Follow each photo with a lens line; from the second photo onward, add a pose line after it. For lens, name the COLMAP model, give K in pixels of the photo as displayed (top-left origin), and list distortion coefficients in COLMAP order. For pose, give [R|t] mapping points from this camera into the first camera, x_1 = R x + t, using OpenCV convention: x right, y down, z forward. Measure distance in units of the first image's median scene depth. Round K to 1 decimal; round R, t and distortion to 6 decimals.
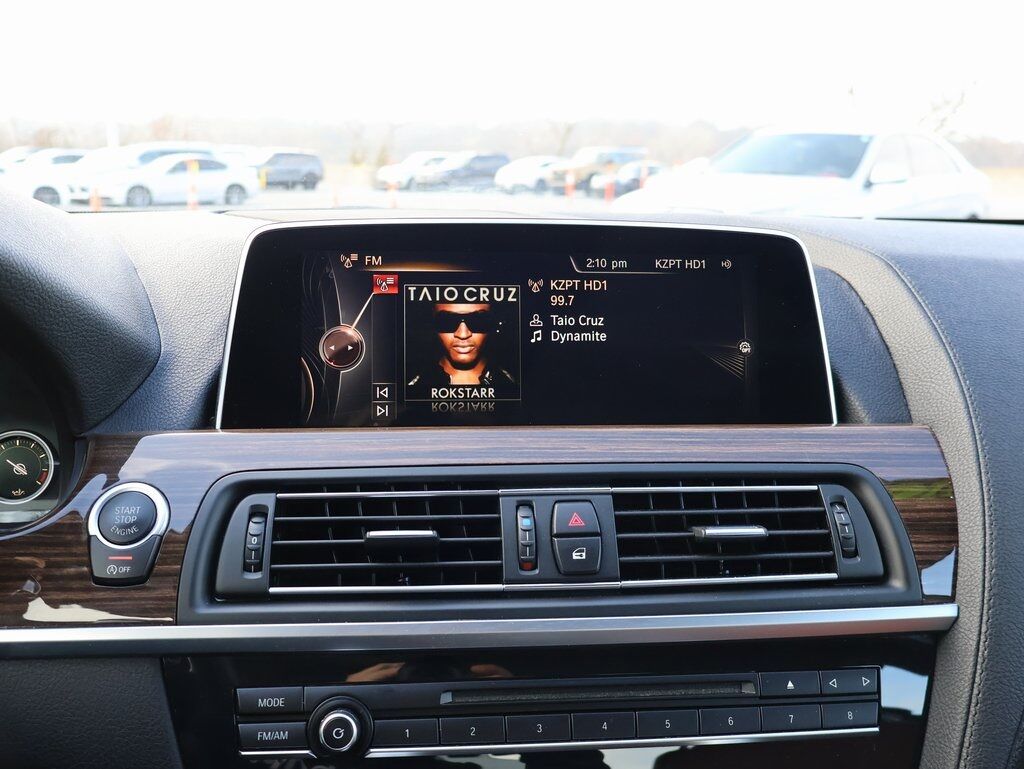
lens RADIAL K [[913.5, 0, 510.0], [0, 913.5, 405.3], [0, 0, 1]] dist [-0.007476, -0.001838]
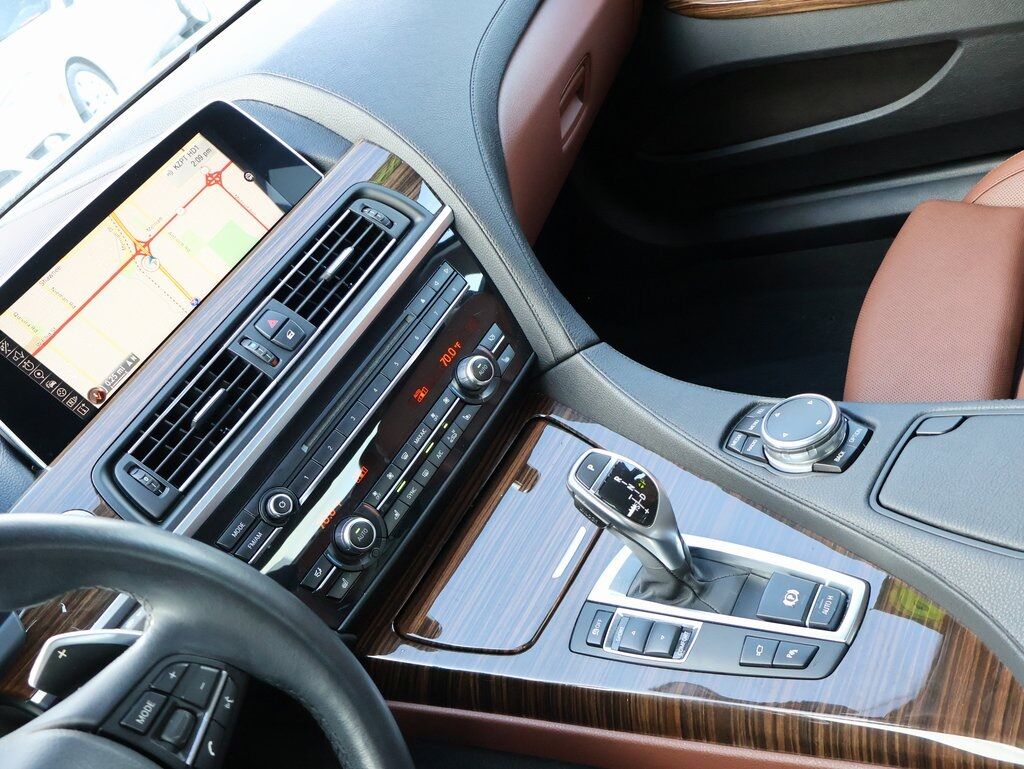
lens RADIAL K [[913.5, 0, 510.0], [0, 913.5, 405.3], [0, 0, 1]] dist [-0.007476, -0.001838]
pose [[0.563436, -0.742489, 0.362285, -0.382545], [0.653364, 0.668842, 0.354635, -0.073798], [-0.505624, 0.036890, 0.861965, -0.593209]]
